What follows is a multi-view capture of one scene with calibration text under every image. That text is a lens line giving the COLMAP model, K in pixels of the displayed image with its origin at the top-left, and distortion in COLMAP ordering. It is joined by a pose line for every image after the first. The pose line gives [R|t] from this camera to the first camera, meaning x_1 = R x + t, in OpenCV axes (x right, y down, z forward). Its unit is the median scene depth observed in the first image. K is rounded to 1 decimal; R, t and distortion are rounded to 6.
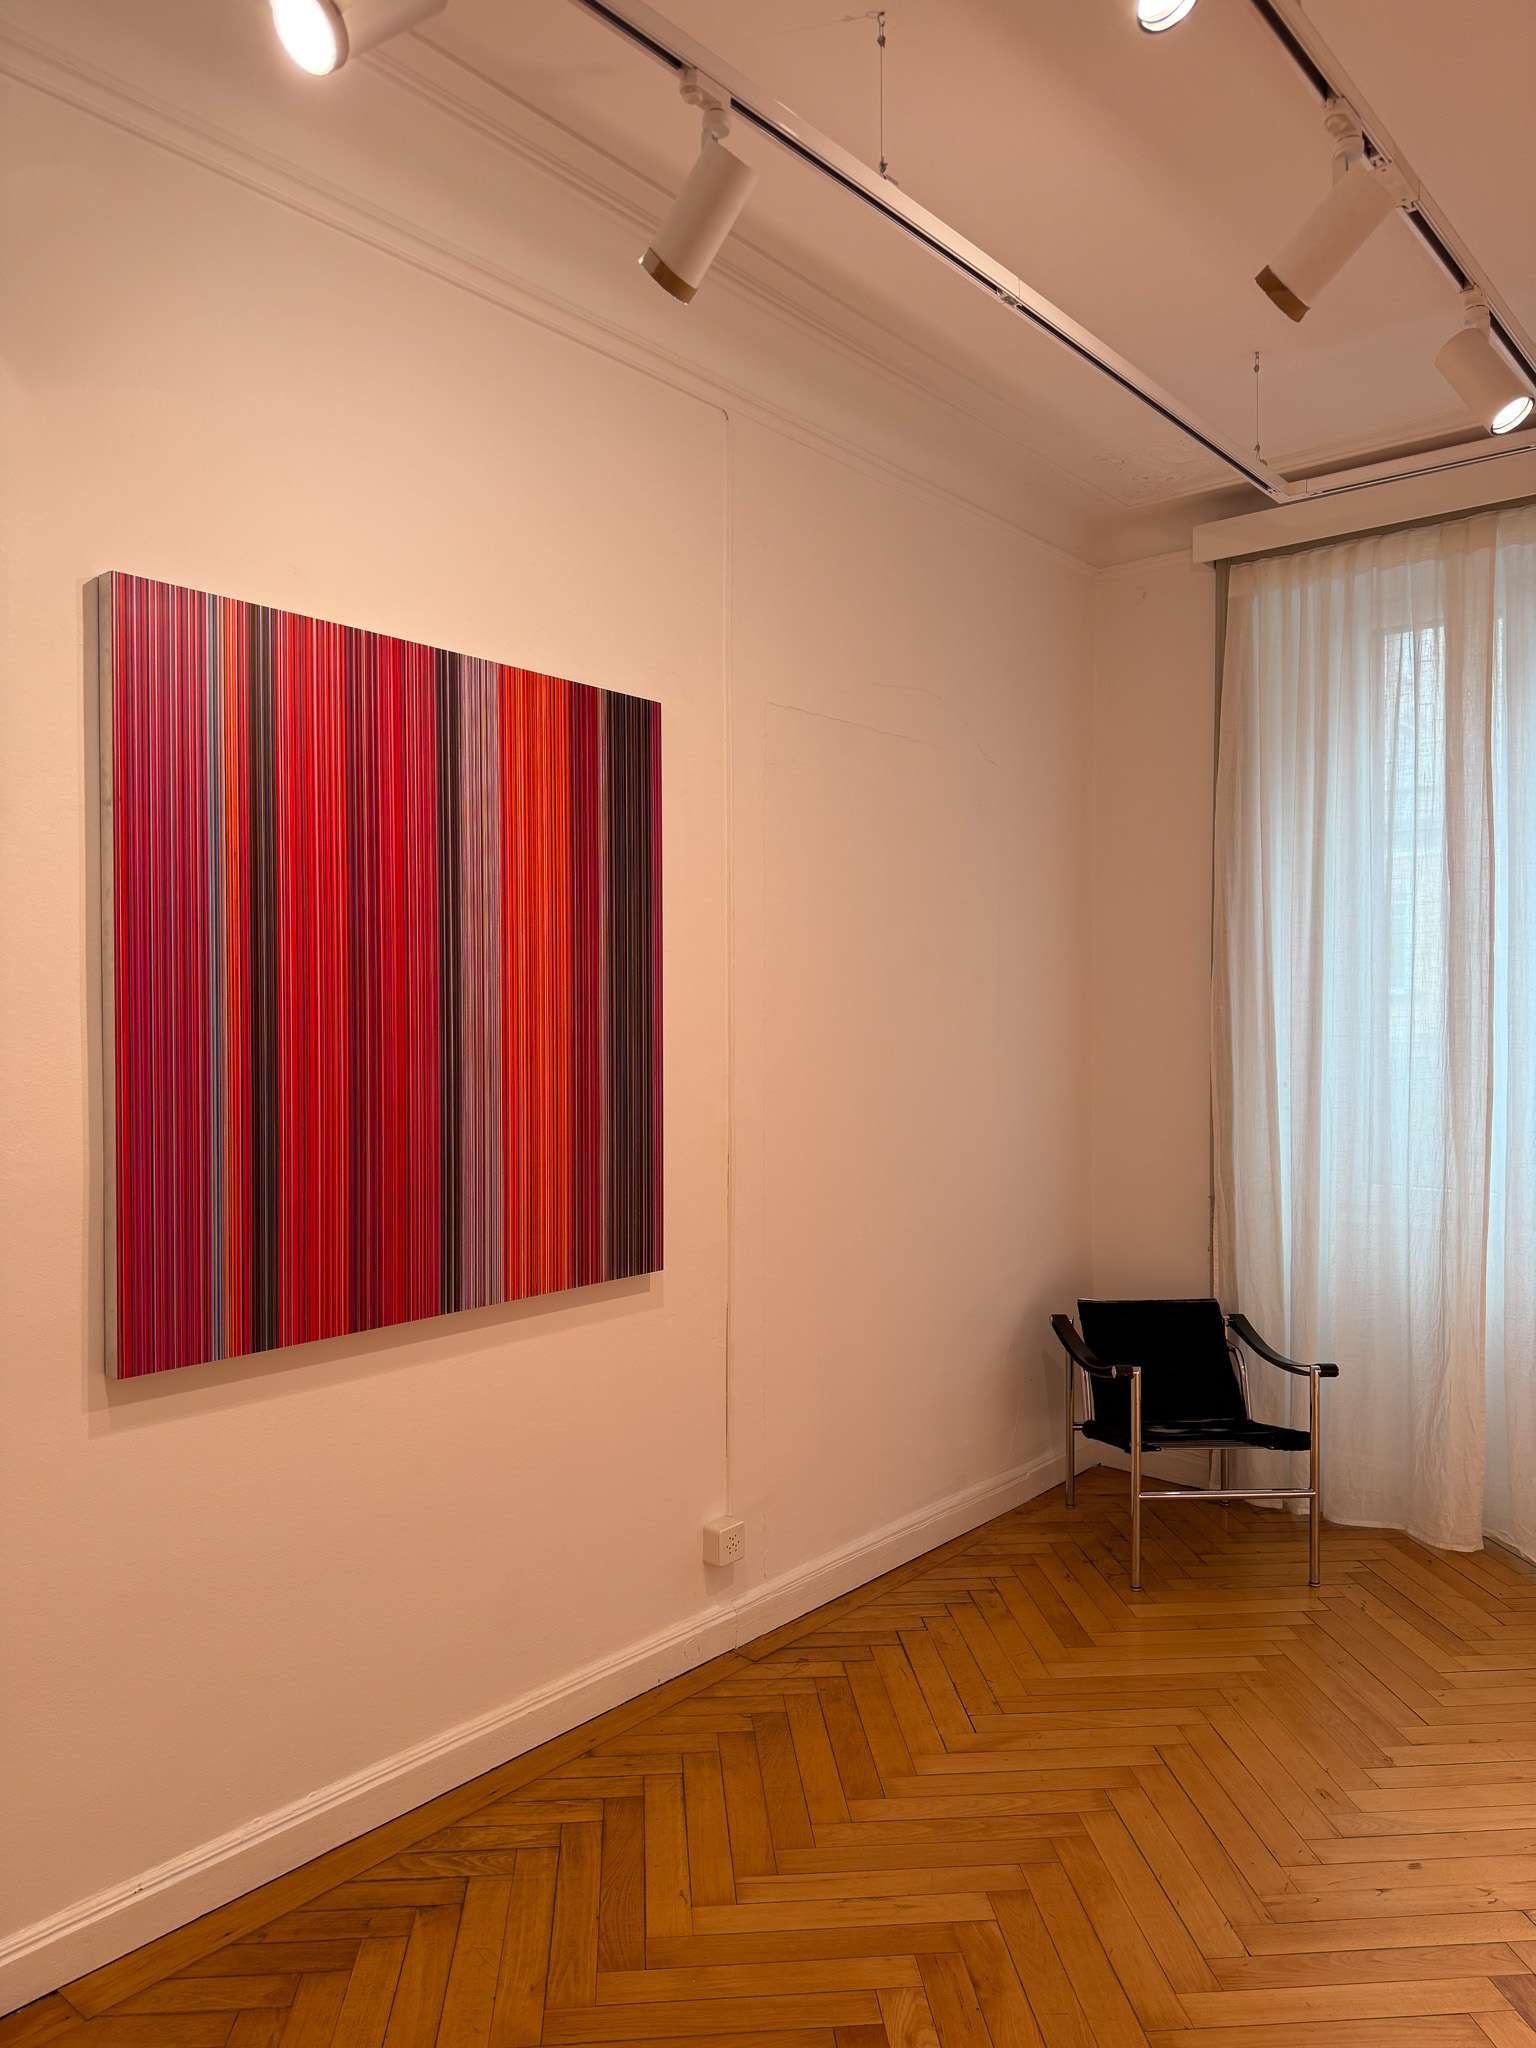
lens RADIAL K [[1434.3, 0, 755.5], [0, 1434.3, 1027.4], [0, 0, 1]] dist [0.056820, -0.060264]
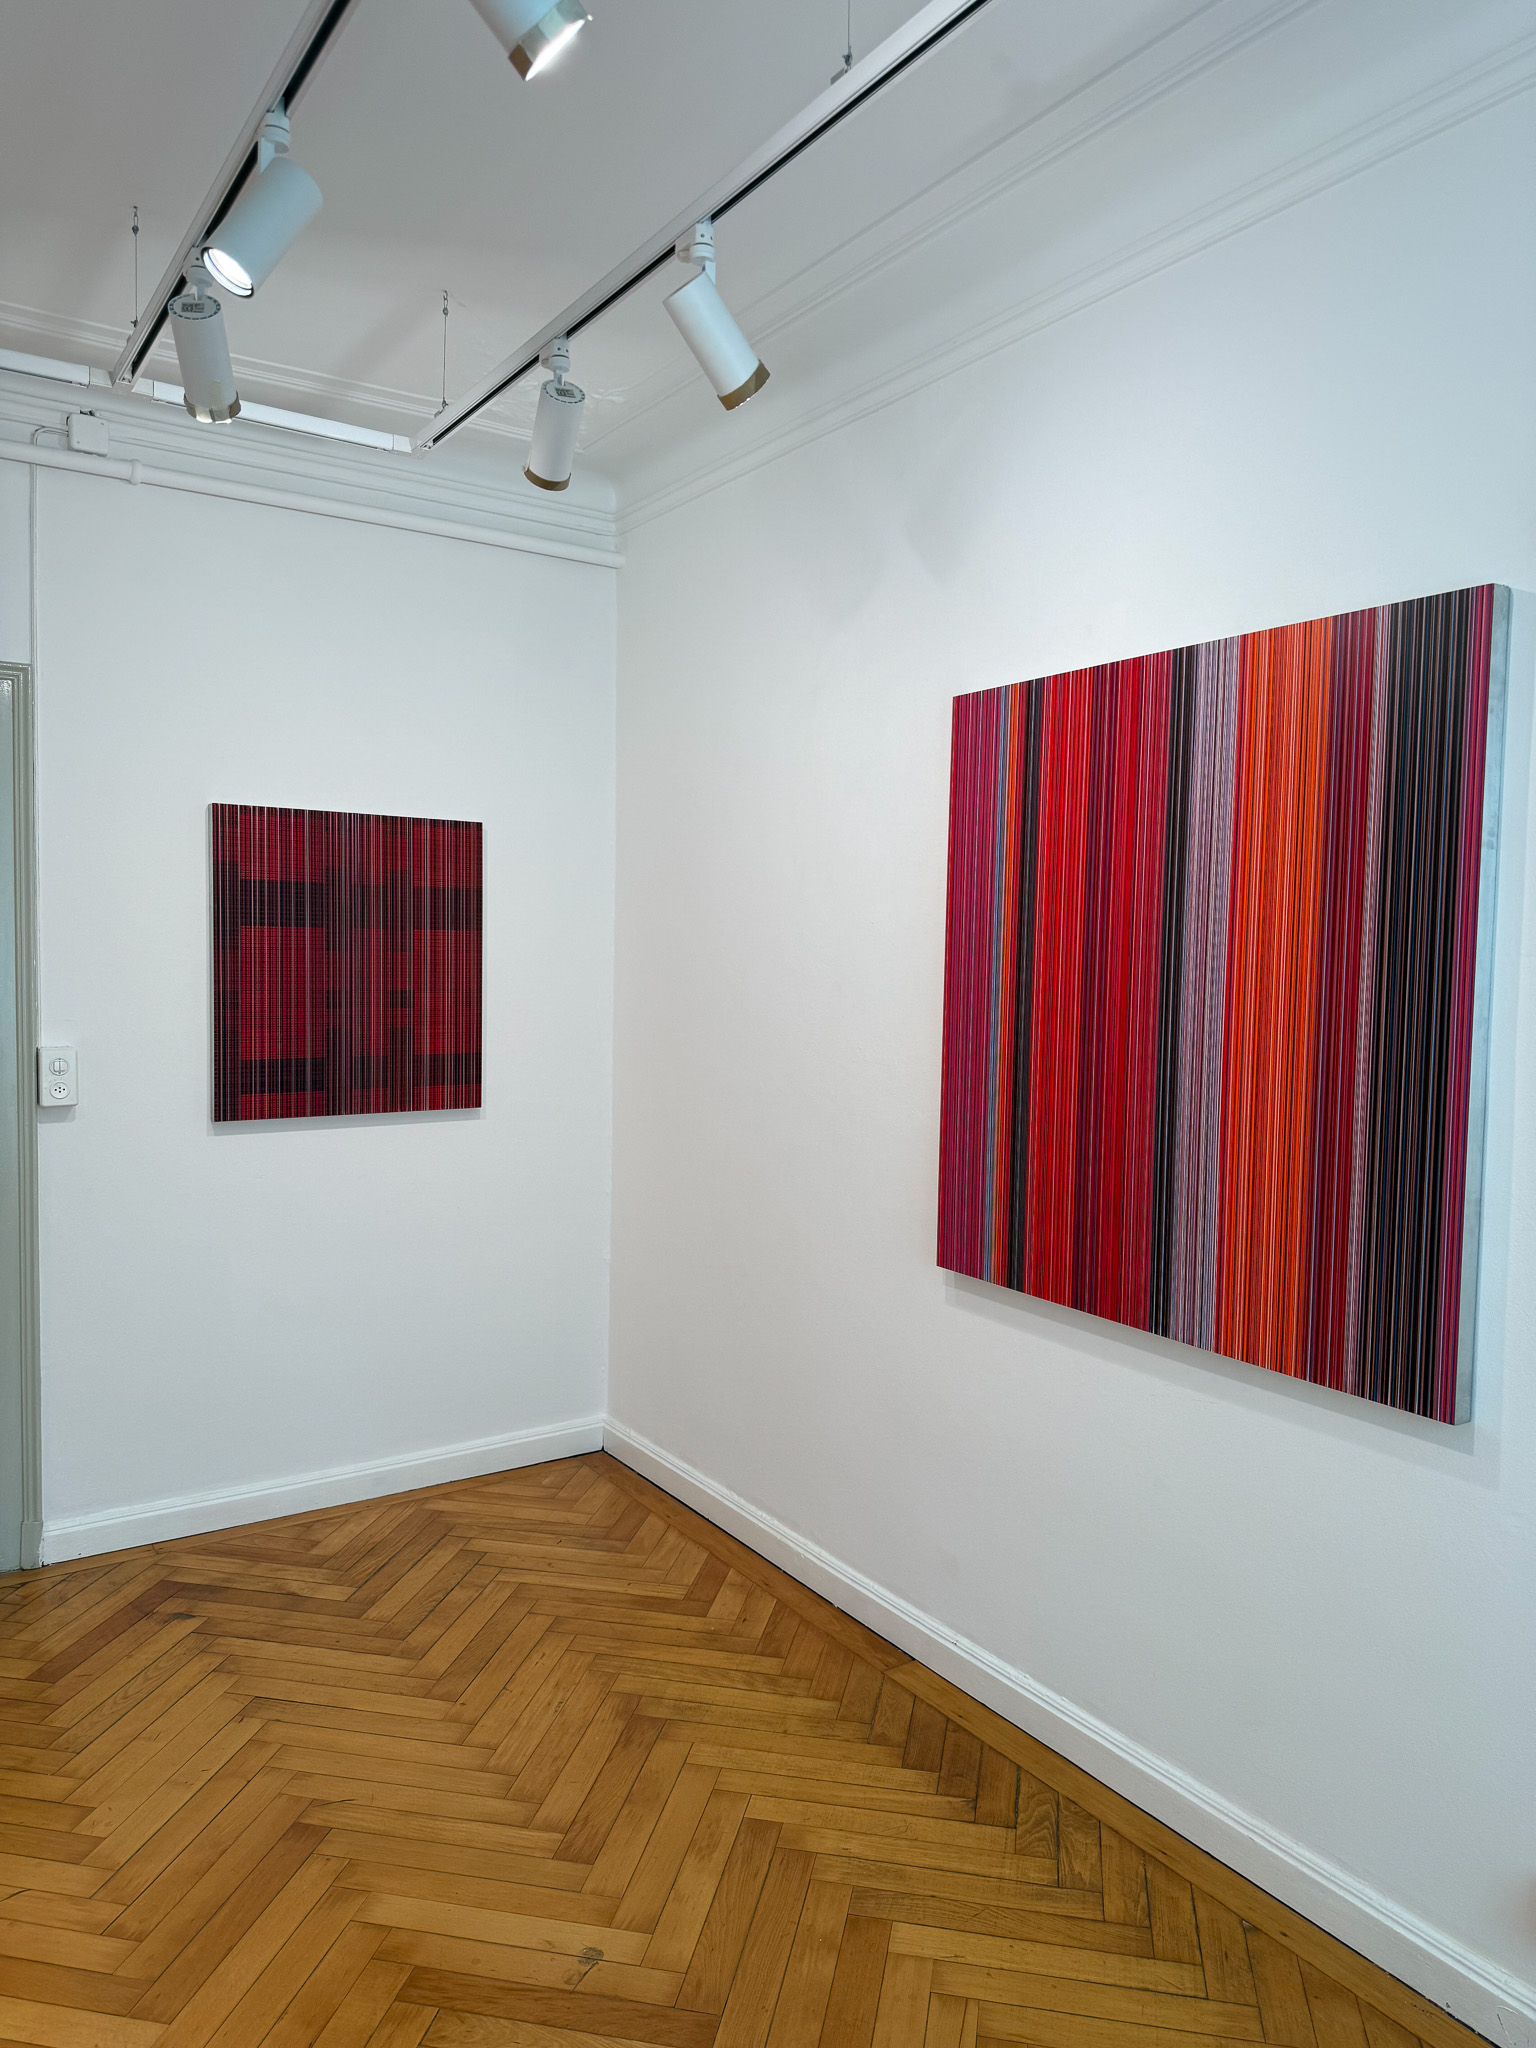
lens RADIAL K [[1434.3, 0, 778.9], [0, 1434.3, 1031.5], [0, 0, 1]] dist [0.056820, -0.060264]
pose [[-0.268756, 0.050477, -0.961885, 0.806929], [-0.030542, 0.997677, 0.060889, -0.059739], [0.962724, 0.045742, -0.266590, 1.033156]]
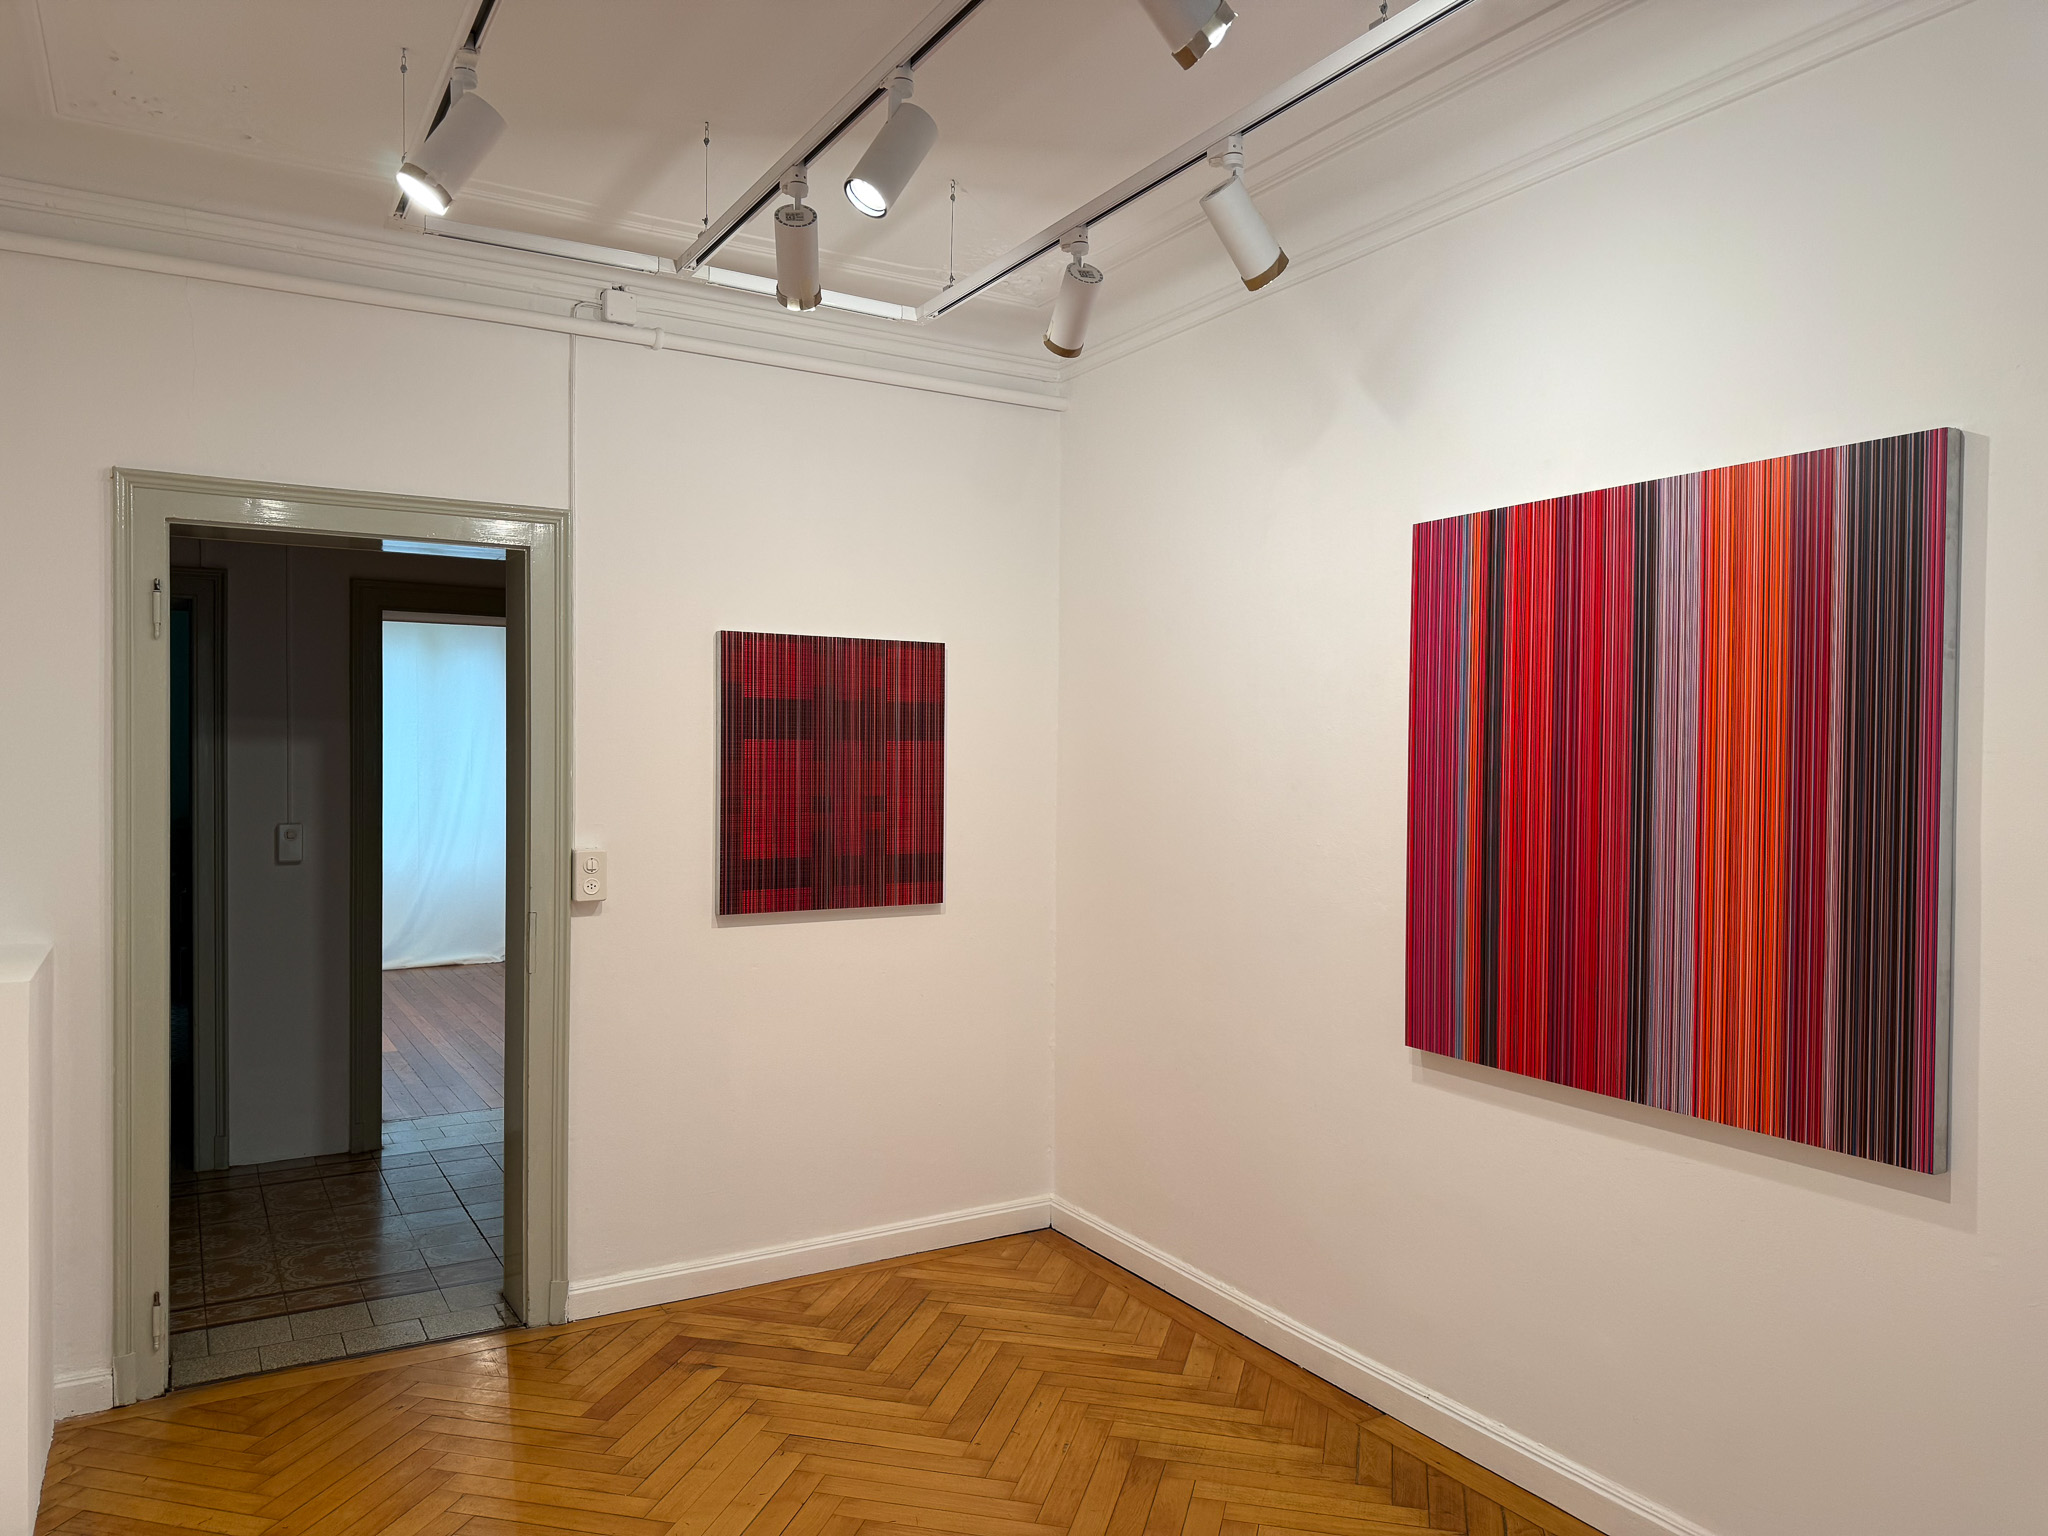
lens RADIAL K [[1434.3, 0, 1039.2], [0, 1434.3, 782.0], [0, 0, 1]] dist [0.056820, -0.060264]
pose [[-0.315769, 0.012591, -0.948753, 0.970054], [-0.021902, 0.999549, 0.020554, -0.052763], [0.948583, 0.027270, -0.315351, 0.940403]]
